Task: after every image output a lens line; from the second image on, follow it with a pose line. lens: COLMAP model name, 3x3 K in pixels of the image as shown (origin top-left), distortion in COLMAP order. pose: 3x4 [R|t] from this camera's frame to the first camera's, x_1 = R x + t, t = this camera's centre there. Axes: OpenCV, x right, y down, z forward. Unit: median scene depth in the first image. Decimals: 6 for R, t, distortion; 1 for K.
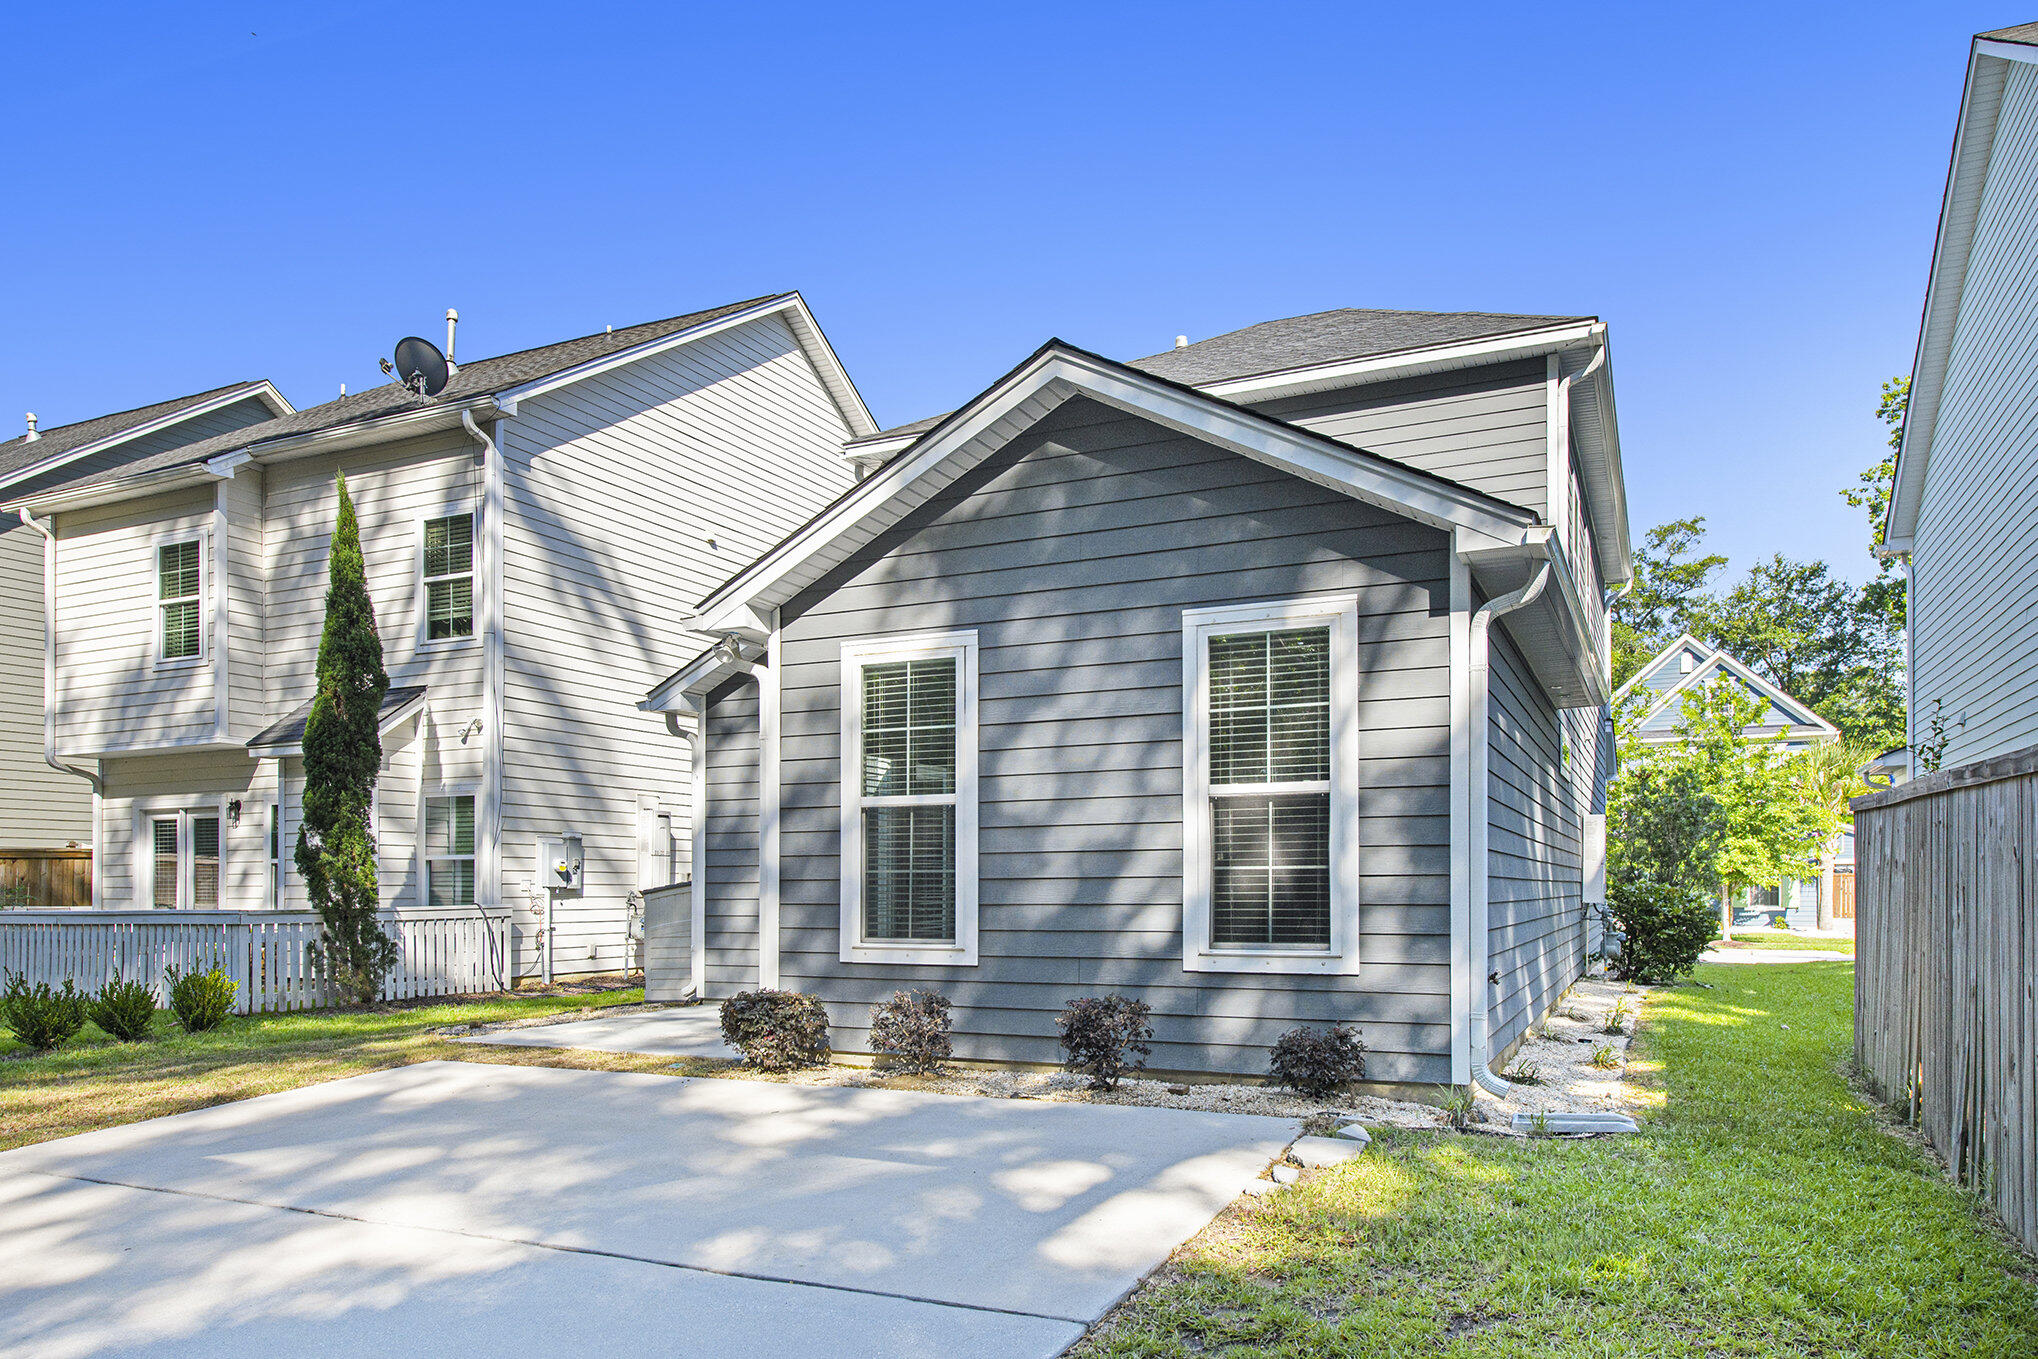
lens RADIAL K [[1382.0, 0, 1020.5], [0, 1382.0, 894.5], [0, 0, 1]] dist [0.003330, -0.001001]
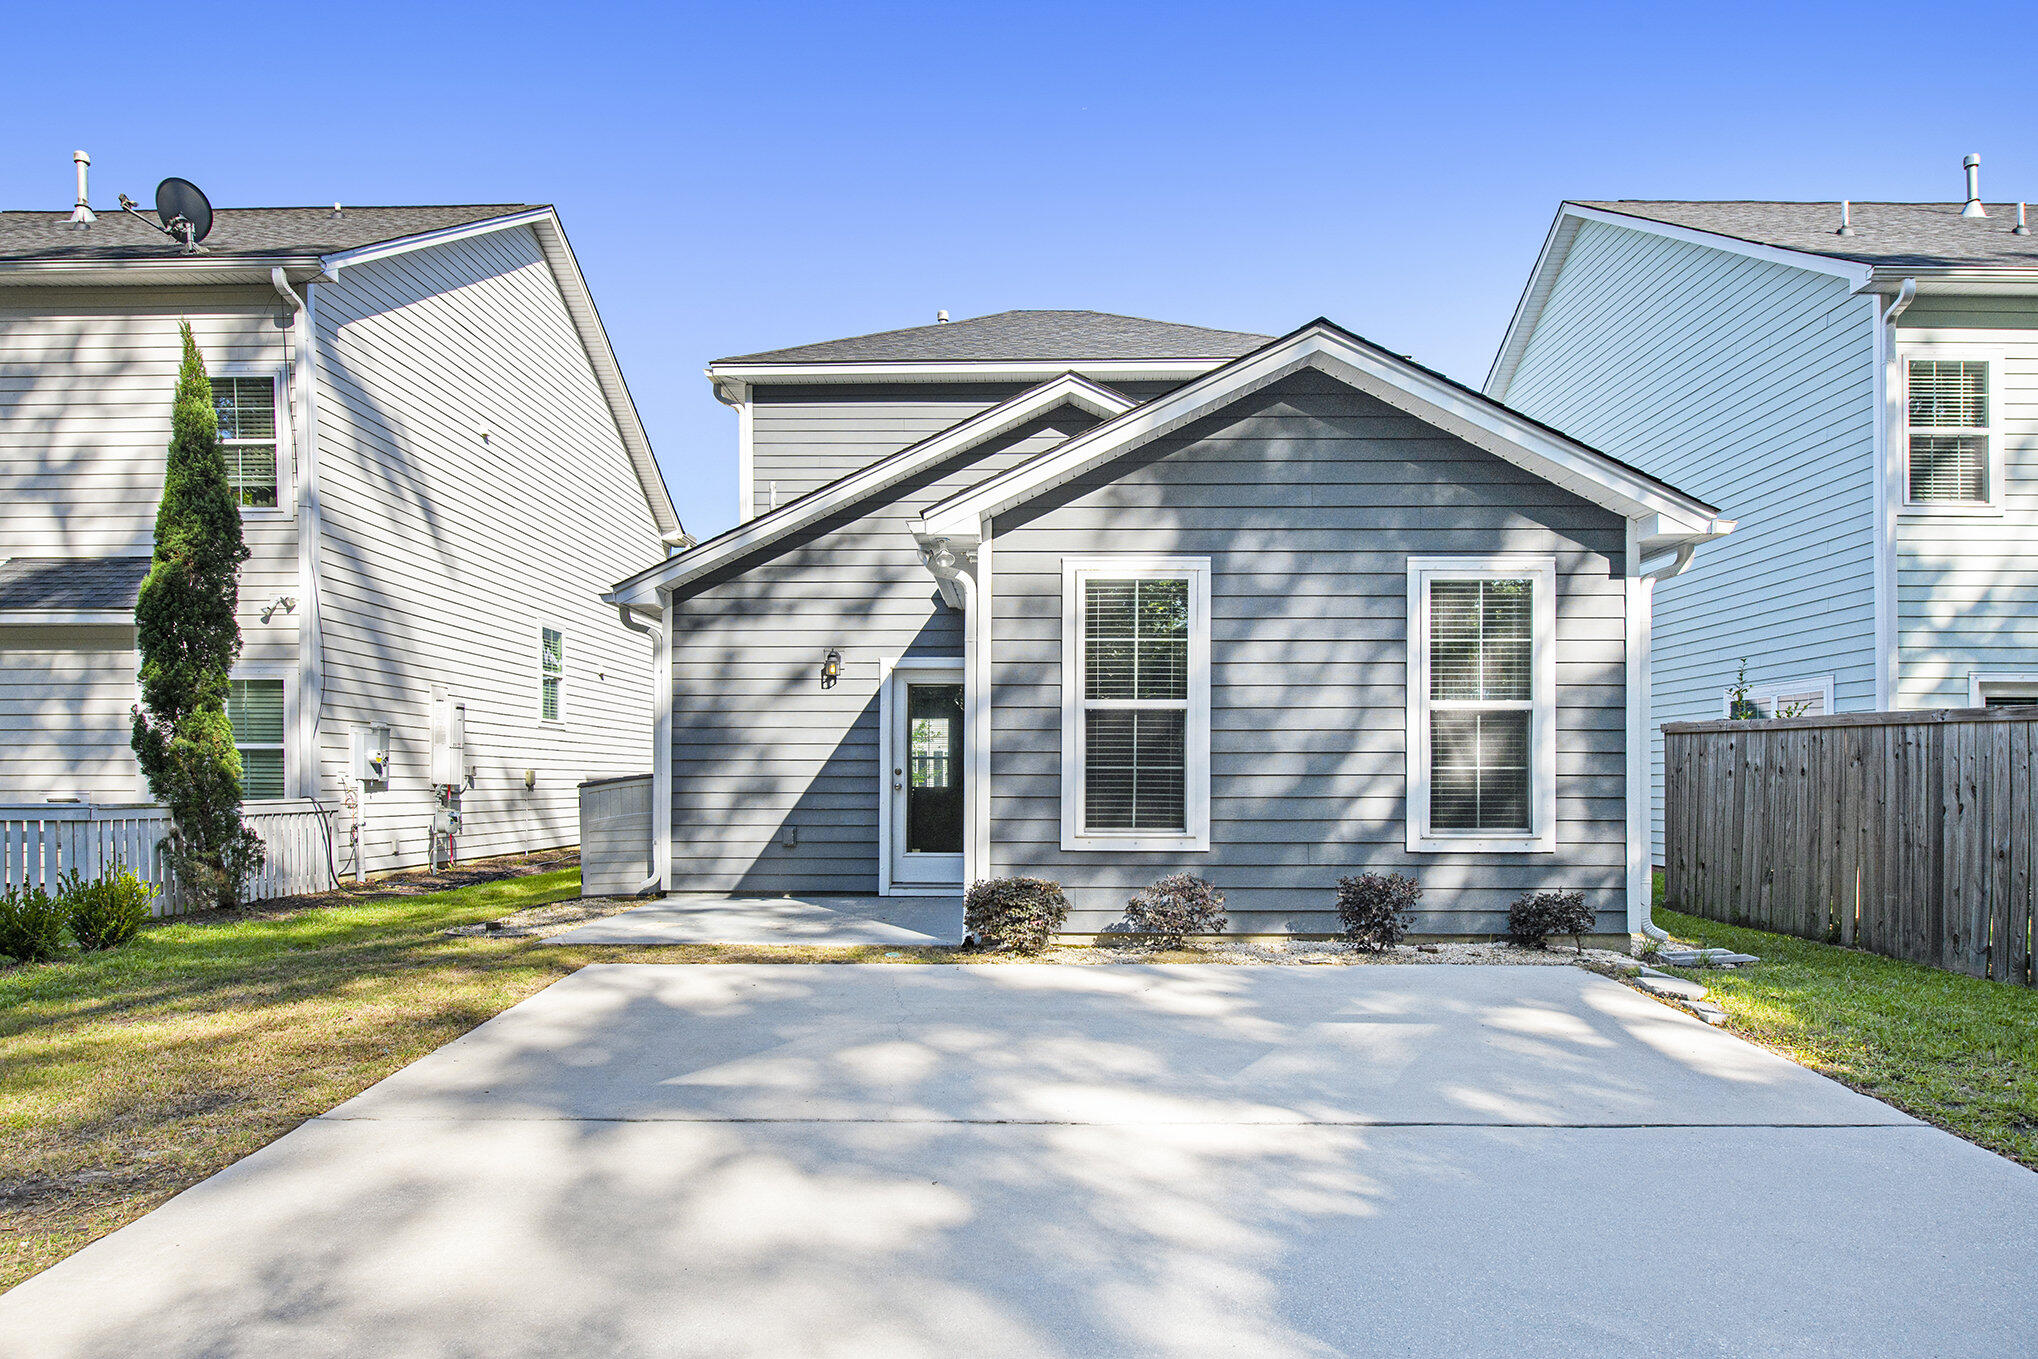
lens RADIAL K [[1188.2, 0, 1015.7], [0, 1188.2, 774.1], [0, 0, 1]] dist [-0.003159, -0.017209]
pose [[0.915152, 0.011028, 0.402959, -0.562560], [-0.004711, 0.999850, -0.016665, 0.005281], [-0.403083, 0.013353, 0.915066, 0.164590]]
